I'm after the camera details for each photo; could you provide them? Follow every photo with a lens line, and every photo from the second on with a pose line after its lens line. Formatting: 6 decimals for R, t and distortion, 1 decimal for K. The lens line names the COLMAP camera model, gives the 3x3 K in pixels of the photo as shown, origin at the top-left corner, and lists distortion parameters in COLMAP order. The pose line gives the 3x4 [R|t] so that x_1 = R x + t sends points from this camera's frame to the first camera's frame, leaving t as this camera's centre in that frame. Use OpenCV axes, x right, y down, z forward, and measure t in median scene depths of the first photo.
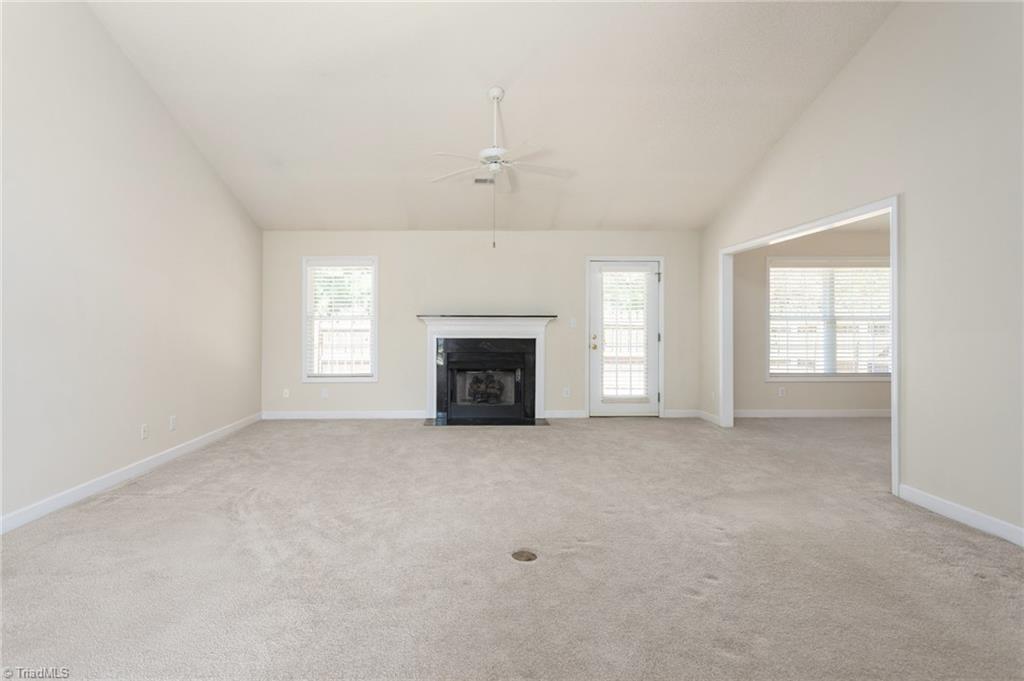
lens RADIAL K [[486.7, 0, 511.7], [0, 486.7, 324.8], [0, 0, 1]] dist [0.000222, 0.001425]
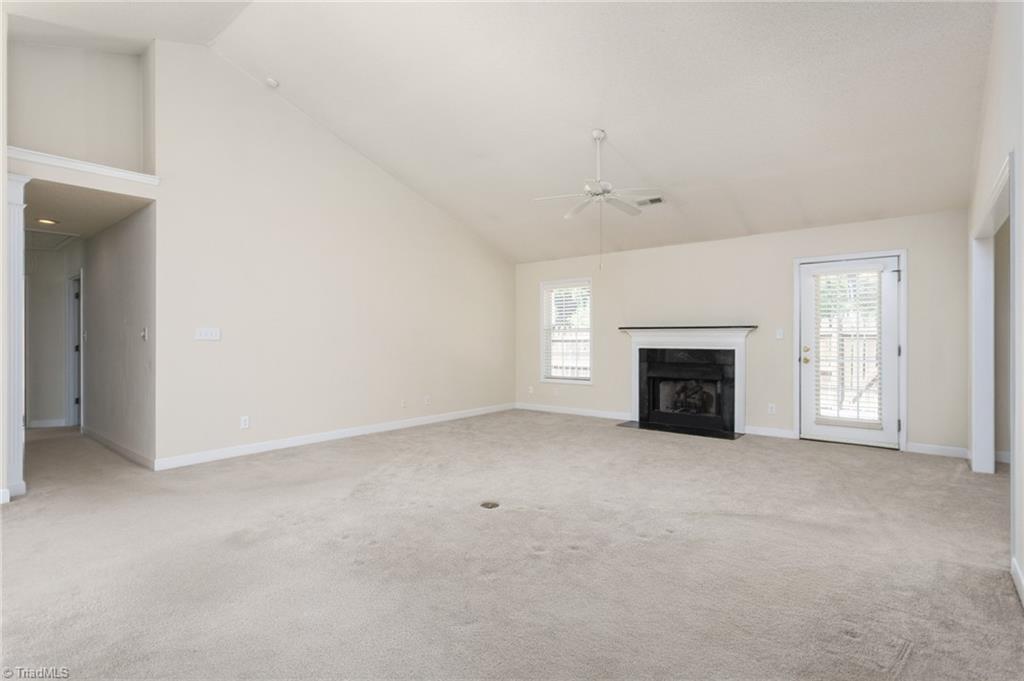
lens RADIAL K [[486.7, 0, 535.3], [0, 486.7, 337.4], [0, 0, 1]] dist [0.000222, 0.001425]
pose [[0.786557, -0.001424, -0.617516, 0.331971], [0.004089, 0.999987, 0.002903, -0.000570], [0.617504, -0.004808, 0.786553, 0.000526]]
